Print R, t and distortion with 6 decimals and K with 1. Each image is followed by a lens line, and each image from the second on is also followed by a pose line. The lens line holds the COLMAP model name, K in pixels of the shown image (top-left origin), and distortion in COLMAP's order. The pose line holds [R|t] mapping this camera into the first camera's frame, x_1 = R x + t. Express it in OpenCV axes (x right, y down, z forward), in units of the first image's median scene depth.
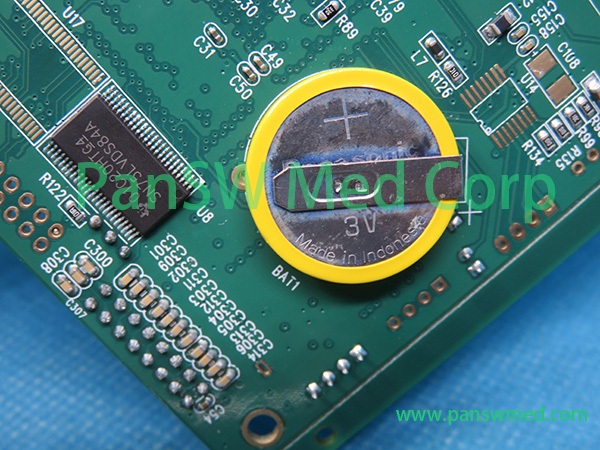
lens RADIAL K [[687.6, 0, 299.2], [0, 687.6, 224.0], [0, 0, 1]] dist [-0.087472, 0.000000]
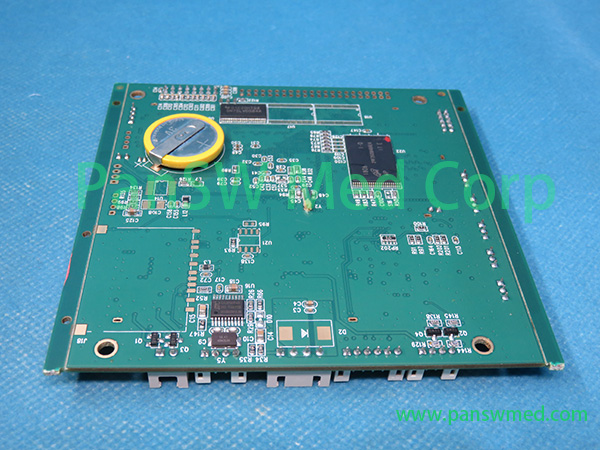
lens RADIAL K [[687.6, 0, 297.3], [0, 687.6, 220.4], [0, 0, 1]] dist [-0.087472, 0.000000]
pose [[-0.594433, 0.452708, -0.664609, 1.704031], [-0.750204, -0.609797, 0.255618, -1.249967], [-0.289557, 0.650540, 0.702107, -0.796180]]
